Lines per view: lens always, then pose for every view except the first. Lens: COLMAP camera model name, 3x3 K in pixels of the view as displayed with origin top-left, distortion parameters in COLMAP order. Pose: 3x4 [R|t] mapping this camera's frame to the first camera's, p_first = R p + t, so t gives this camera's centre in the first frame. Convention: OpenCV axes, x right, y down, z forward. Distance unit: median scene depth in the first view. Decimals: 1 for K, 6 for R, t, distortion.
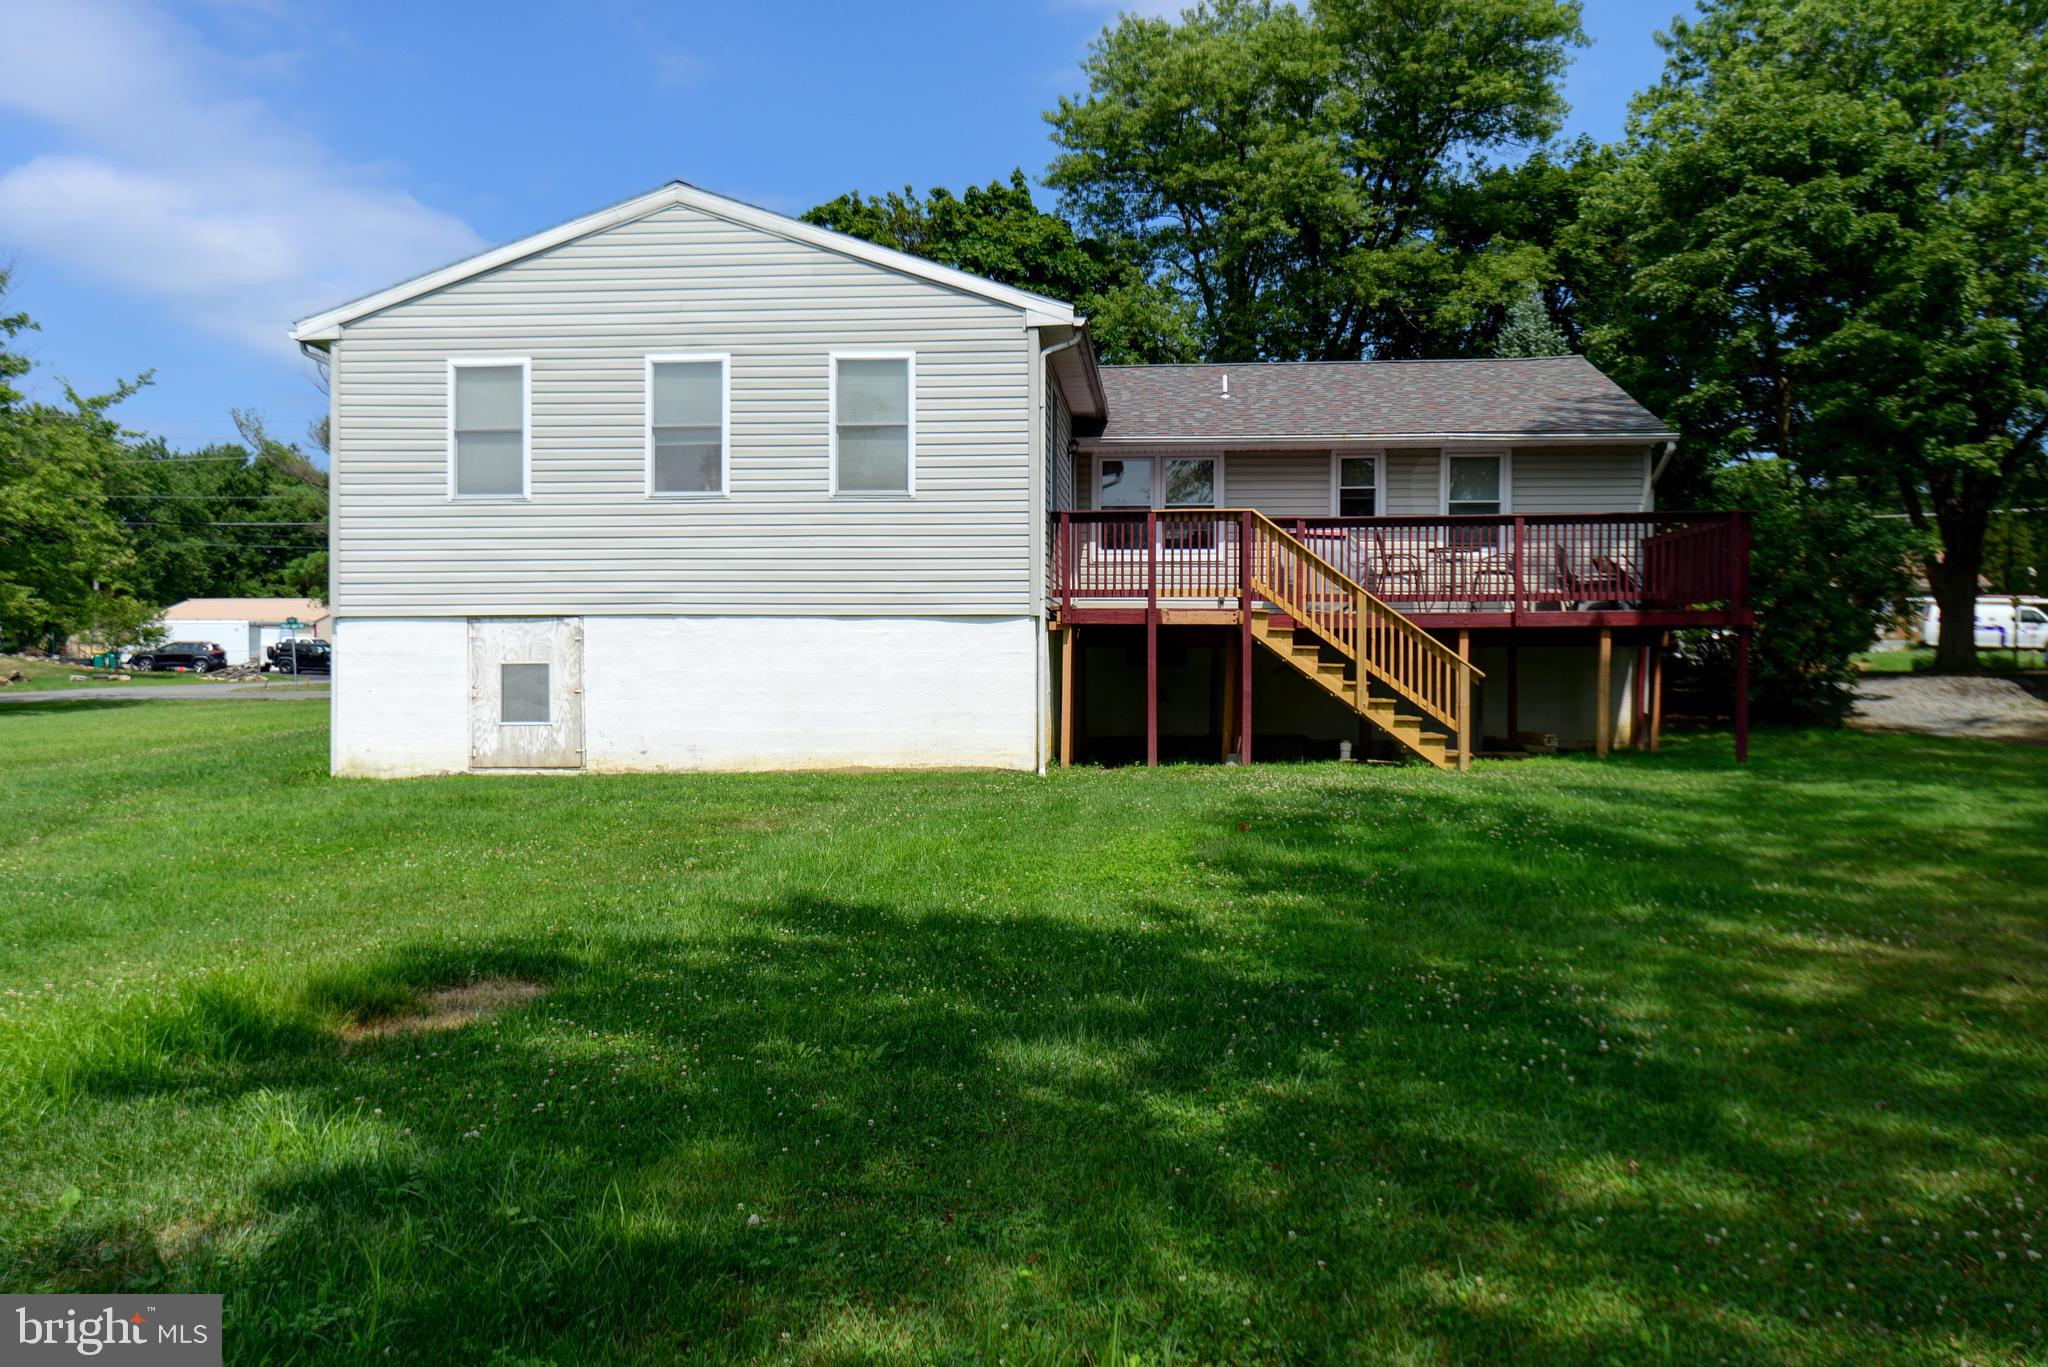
lens RADIAL K [[1595.3, 0, 1024.0], [0, 1595.3, 683.5], [0, 0, 1]] dist [0.072270, 0.001199]
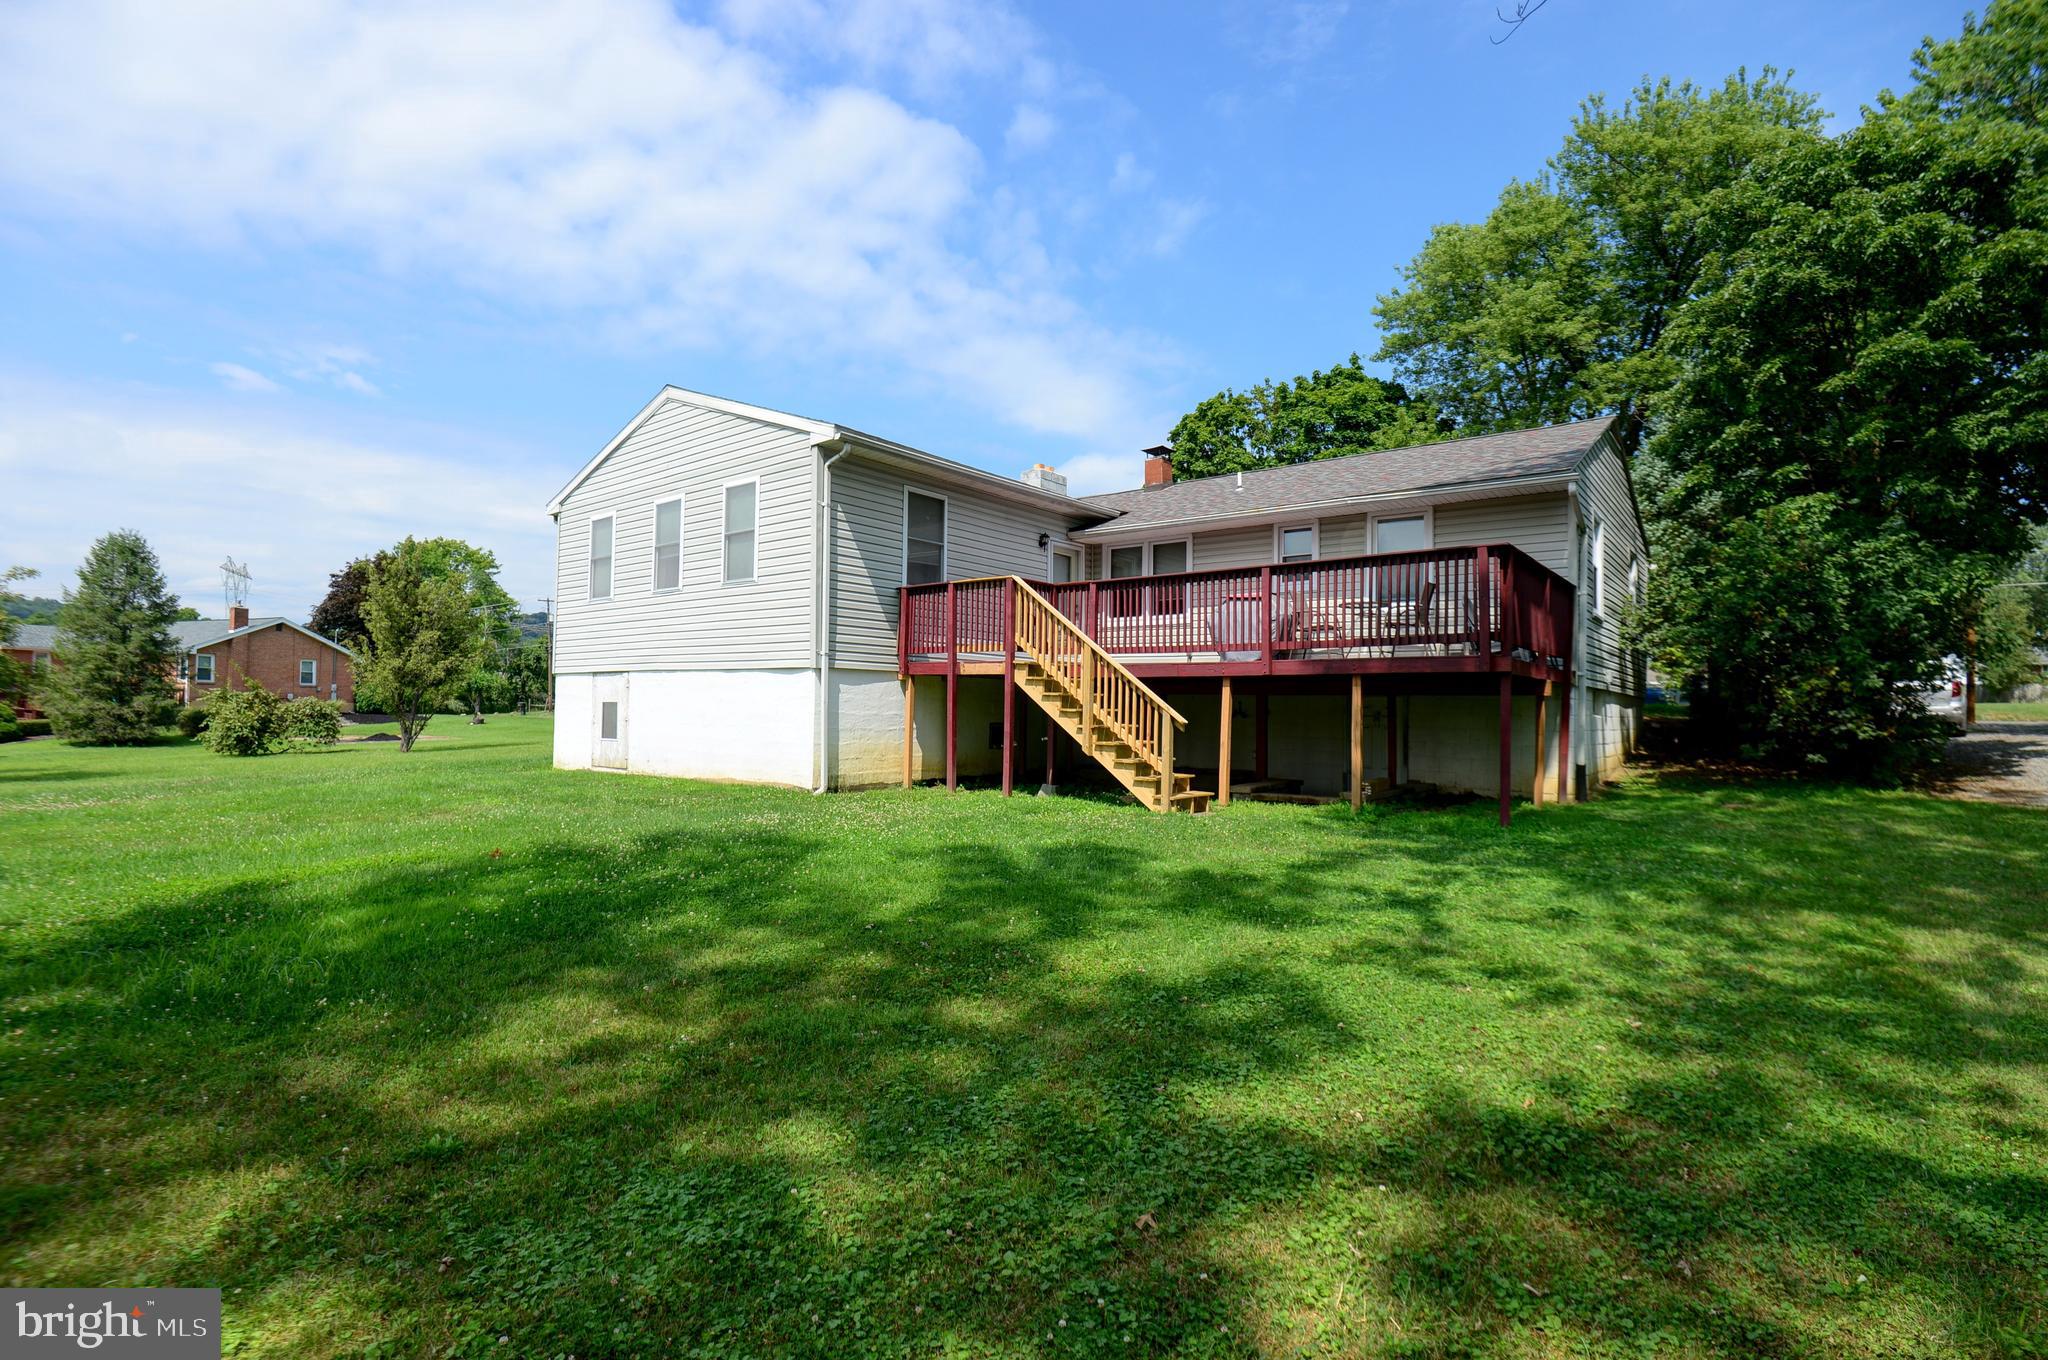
lens RADIAL K [[947.7, 0, 1024.0], [0, 947.7, 680.0], [0, 0, 1]] dist [-0.001097, -0.016911]
pose [[0.833397, -0.003353, -0.552665, 0.529695], [-0.018445, 0.999256, -0.033876, -0.009340], [0.552367, 0.038426, 0.832715, 0.428777]]
